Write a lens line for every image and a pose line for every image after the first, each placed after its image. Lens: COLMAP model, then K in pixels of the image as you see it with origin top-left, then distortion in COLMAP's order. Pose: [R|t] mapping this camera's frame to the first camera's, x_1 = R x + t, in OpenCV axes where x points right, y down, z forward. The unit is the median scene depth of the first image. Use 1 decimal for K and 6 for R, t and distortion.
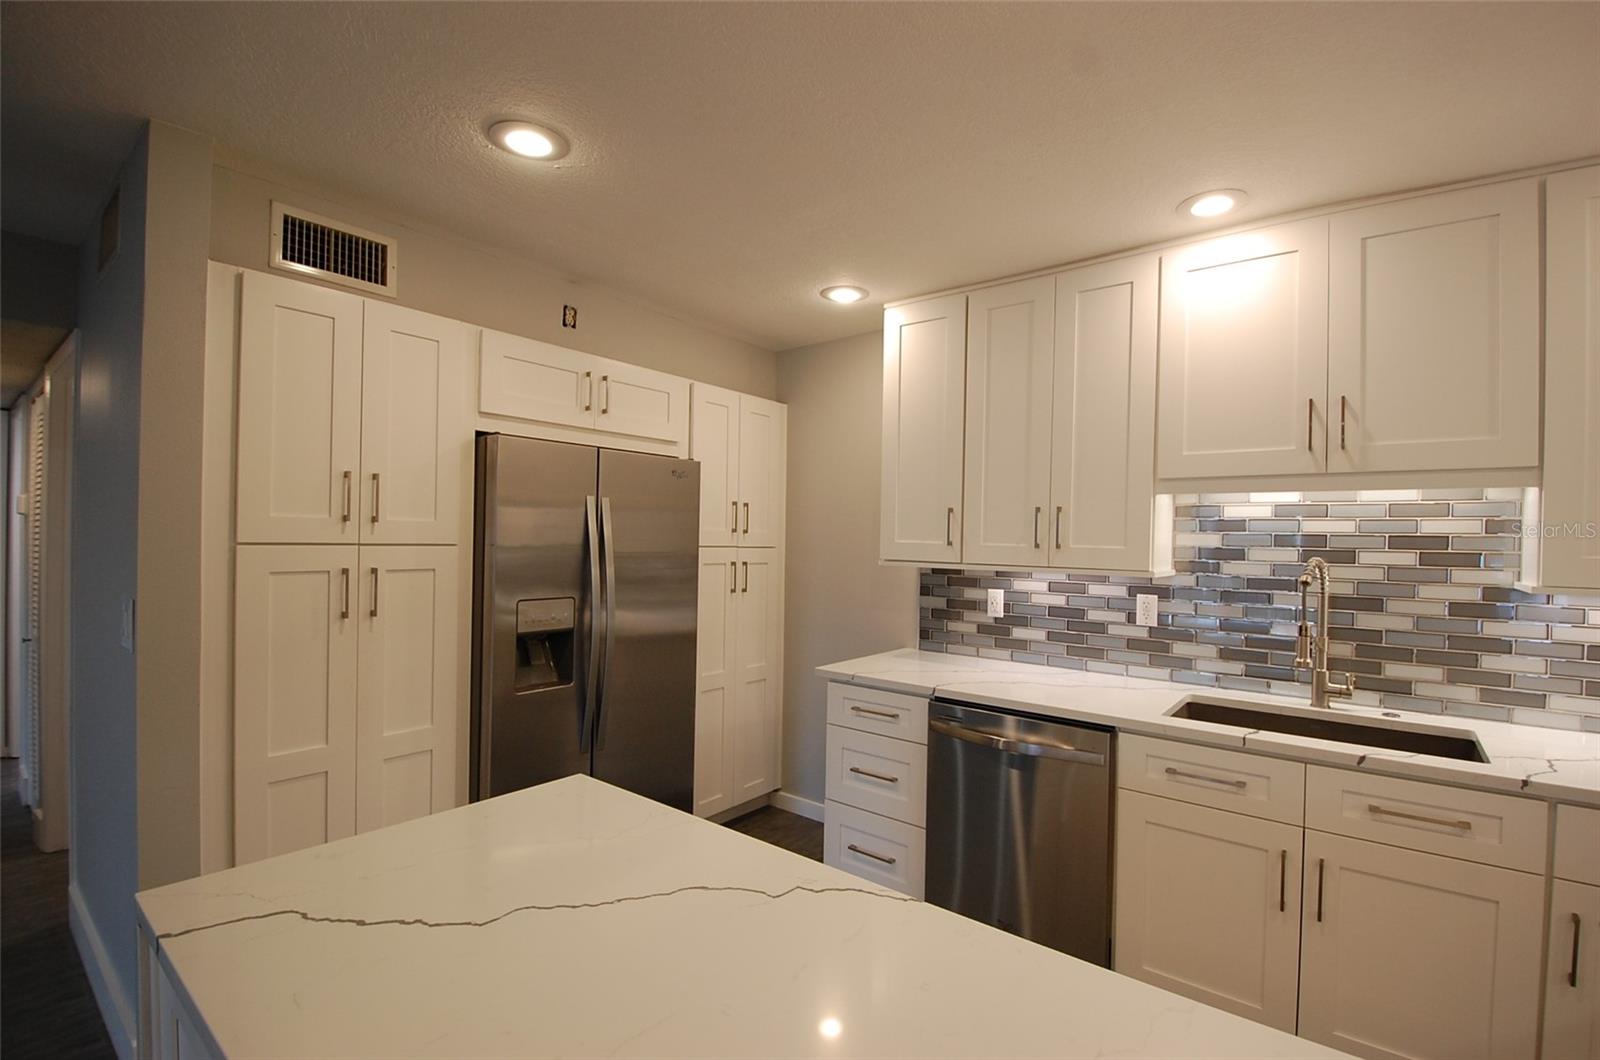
lens RADIAL K [[708.6, 0, 806.3], [0, 708.6, 539.2], [0, 0, 1]] dist [0.009017, -0.017743]
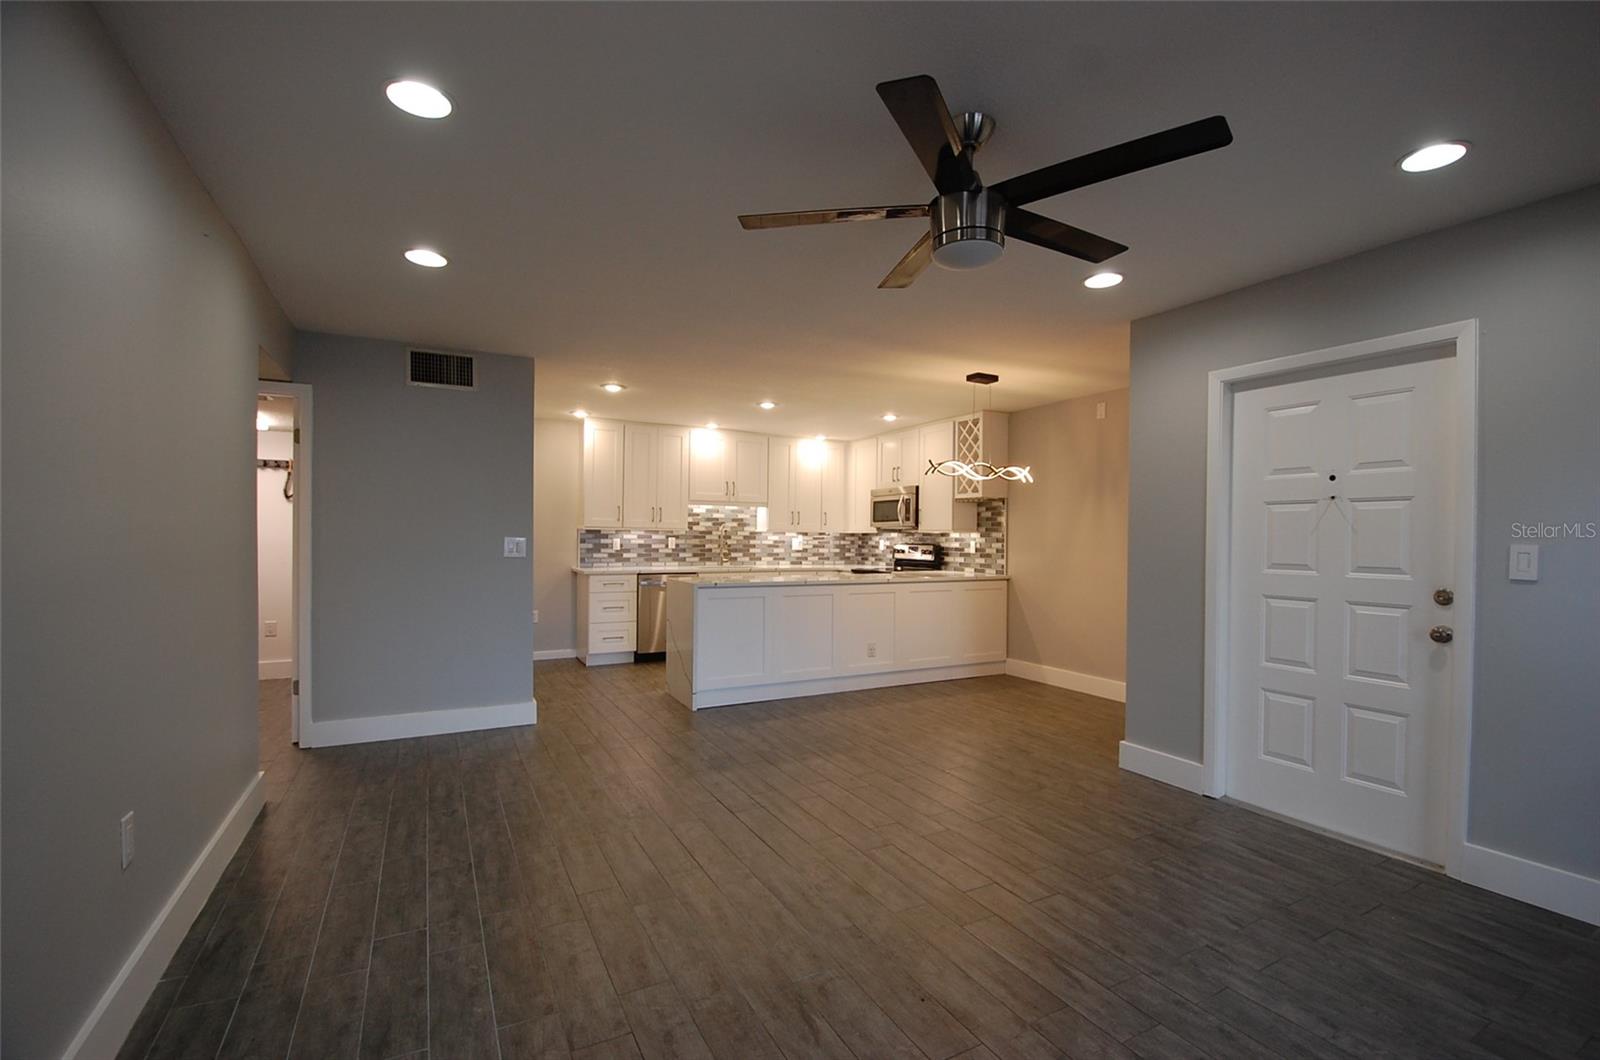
lens RADIAL K [[689.9, 0, 844.8], [0, 689.9, 541.8], [0, 0, 1]] dist [0.000414, -0.000064]
pose [[0.357921, -0.020966, 0.933516, -1.972596], [-0.002510, 0.999723, 0.023415, 0.026712], [-0.933748, -0.010724, 0.357769, -0.709039]]
